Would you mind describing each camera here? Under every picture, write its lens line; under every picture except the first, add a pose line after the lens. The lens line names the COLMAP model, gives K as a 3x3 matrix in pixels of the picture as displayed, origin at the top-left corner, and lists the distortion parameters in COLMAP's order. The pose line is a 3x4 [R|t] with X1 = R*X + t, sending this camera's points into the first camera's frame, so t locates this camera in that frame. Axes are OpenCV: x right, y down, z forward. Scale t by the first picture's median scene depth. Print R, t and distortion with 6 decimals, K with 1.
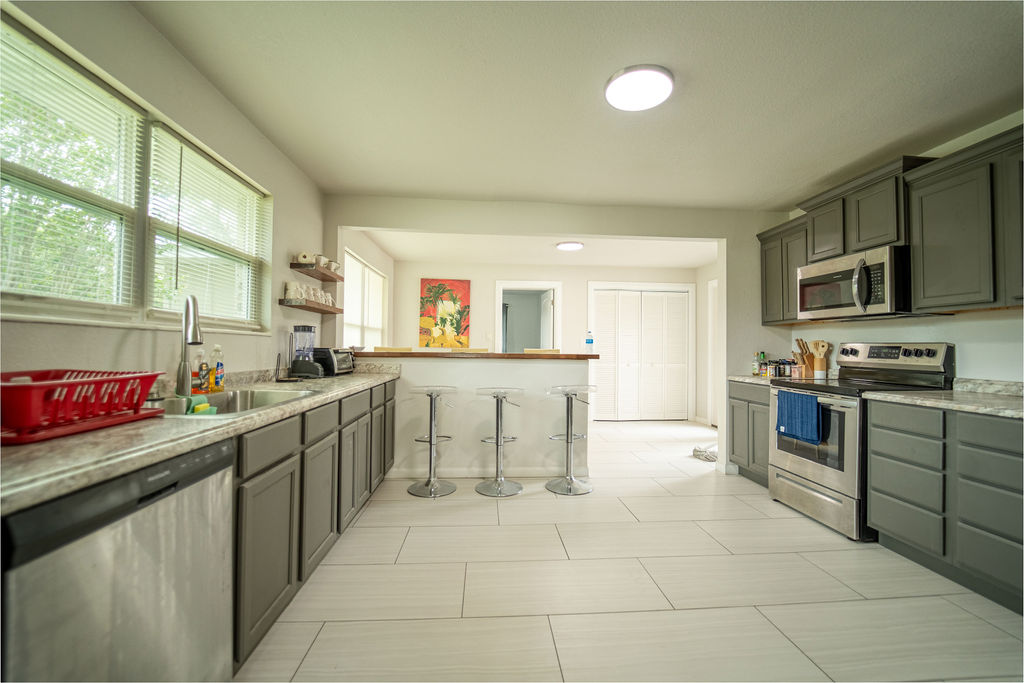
lens RADIAL K [[416.0, 0, 513.9], [0, 416.0, 340.9], [0, 0, 1]] dist [-0.024271, 0.000513]
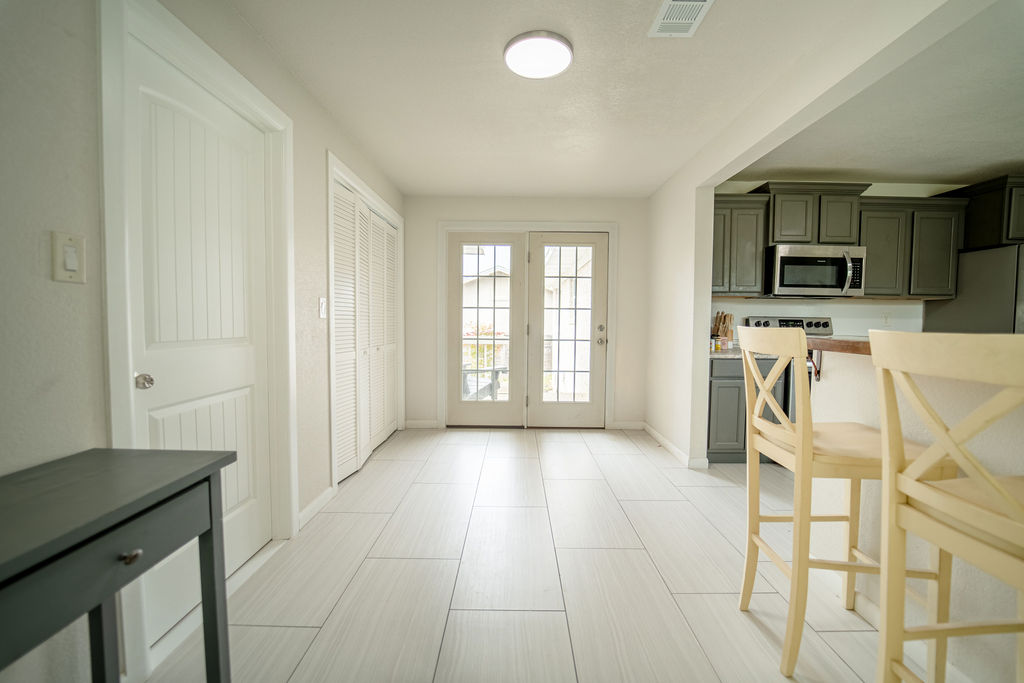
lens RADIAL K [[416.0, 0, 513.9], [0, 416.0, 340.9], [0, 0, 1]] dist [-0.024271, 0.000513]
pose [[0.078795, -0.055891, 0.995323, -0.396275], [-0.022459, 0.998074, 0.057824, 0.020863], [-0.996638, -0.026910, 0.077388, 1.499972]]
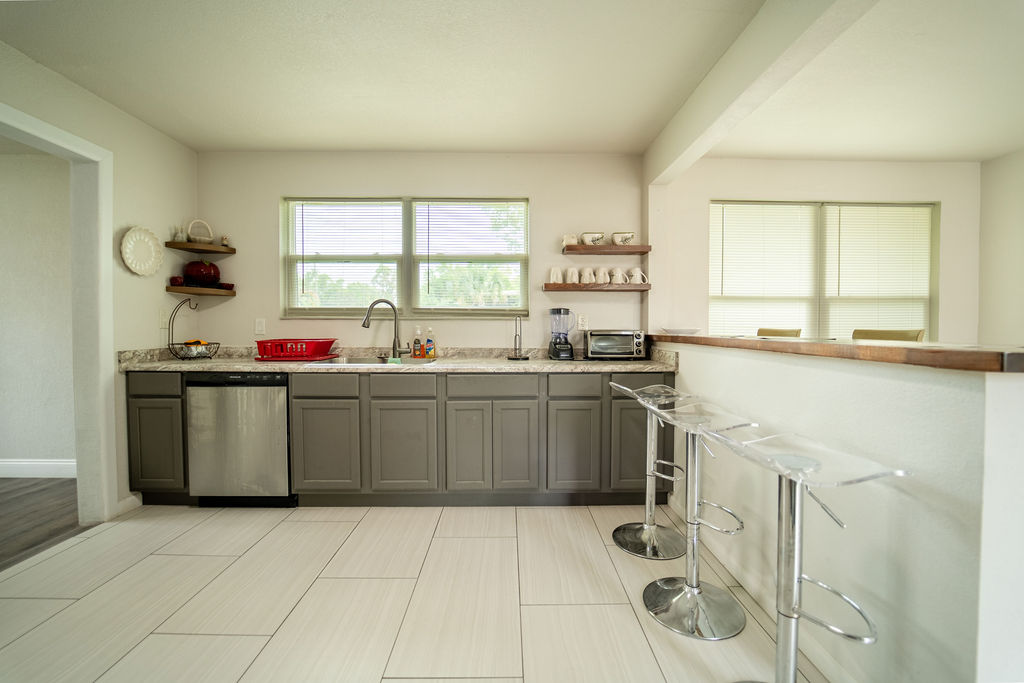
lens RADIAL K [[416.0, 0, 513.9], [0, 416.0, 340.9], [0, 0, 1]] dist [-0.024271, 0.000513]
pose [[-0.053668, 0.021319, -0.998331, 0.459088], [0.015411, 0.999671, 0.020519, 0.018196], [0.998440, -0.014284, -0.053979, 0.801083]]
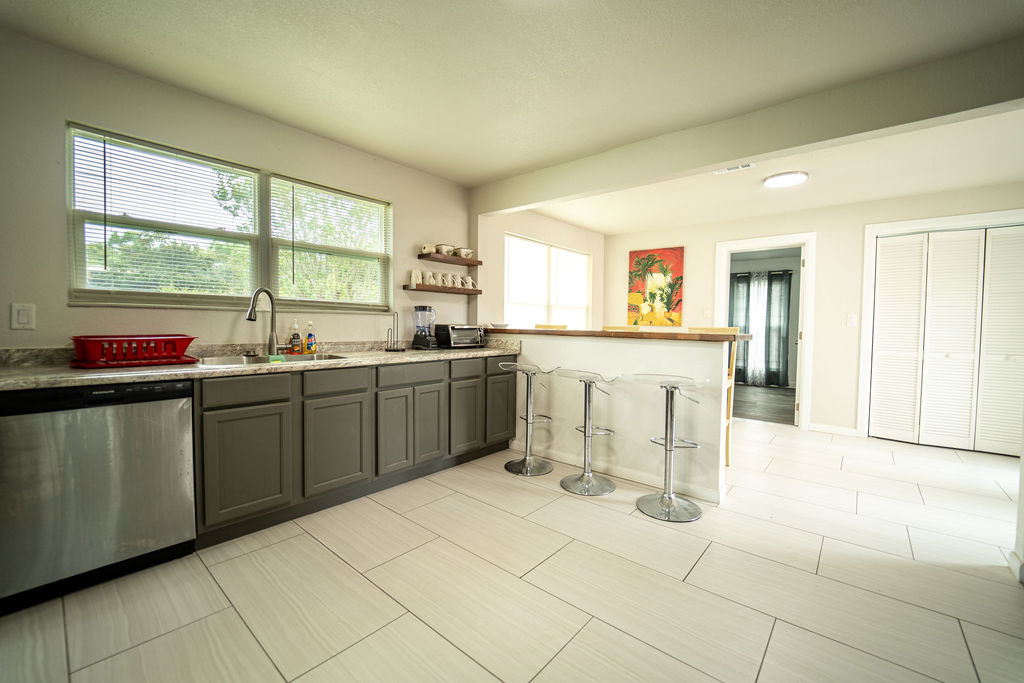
lens RADIAL K [[416.0, 0, 513.9], [0, 416.0, 340.9], [0, 0, 1]] dist [-0.024271, 0.000513]
pose [[0.713096, 0.026341, -0.700571, 0.451783], [0.007737, 0.998937, 0.045435, 0.010256], [0.701024, -0.037820, 0.712134, 0.272771]]
